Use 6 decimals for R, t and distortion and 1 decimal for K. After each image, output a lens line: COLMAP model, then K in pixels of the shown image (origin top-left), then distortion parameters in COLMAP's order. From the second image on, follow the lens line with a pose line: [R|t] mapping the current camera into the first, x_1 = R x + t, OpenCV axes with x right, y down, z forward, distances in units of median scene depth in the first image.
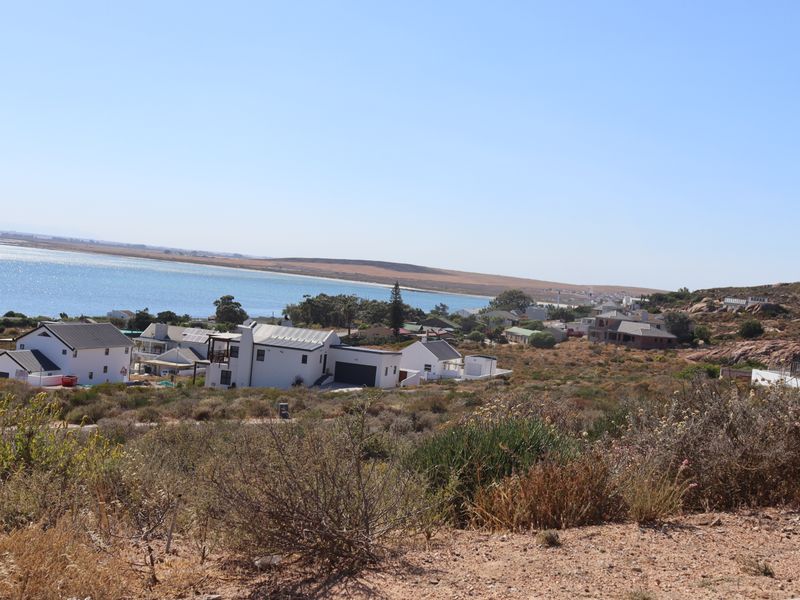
lens RADIAL K [[1077.8, 0, 400.0], [0, 1077.8, 300.0], [0, 0, 1]] dist [0.006707, 0.009445]
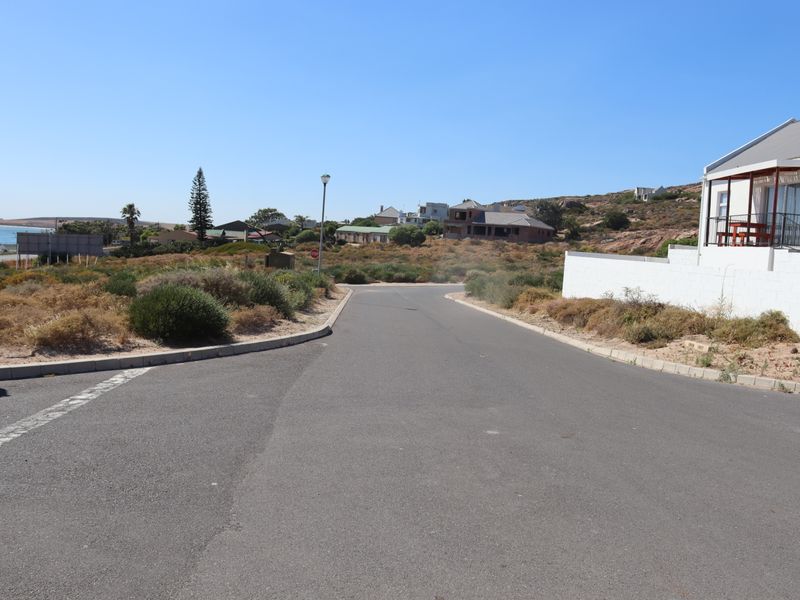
lens RADIAL K [[794.4, 0, 400.0], [0, 794.4, 300.0], [0, 0, 1]] dist [-0.147543, 0.191742]
pose [[0.946007, -0.056232, 0.319230, -0.053081], [0.029075, 0.995589, 0.089208, 0.031285], [-0.322838, -0.075110, 0.943469, 0.454690]]
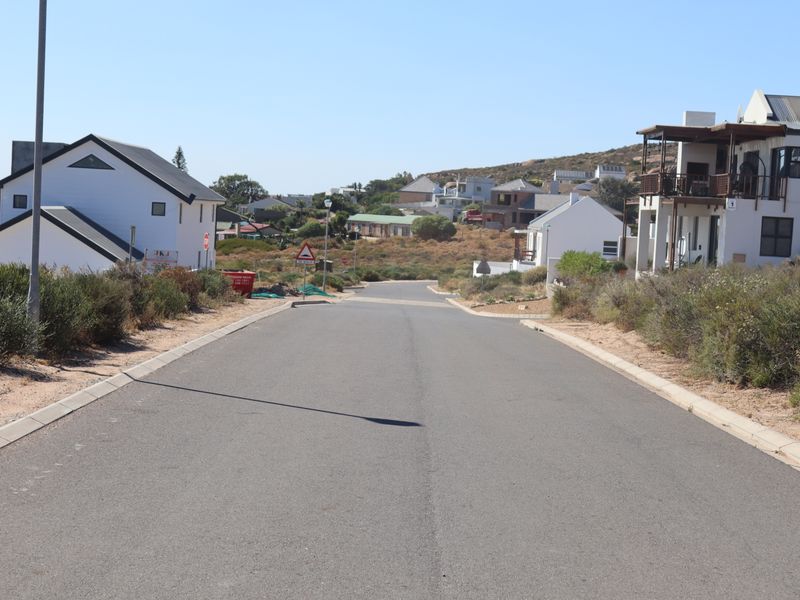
lens RADIAL K [[1472.1, 0, 400.0], [0, 1472.1, 300.0], [0, 0, 1]] dist [0.000982, -0.003628]
pose [[0.956835, -0.062505, 0.283829, -0.129786], [0.043856, 0.996469, 0.071597, 0.016268], [-0.287302, -0.056059, 0.956198, 0.176159]]
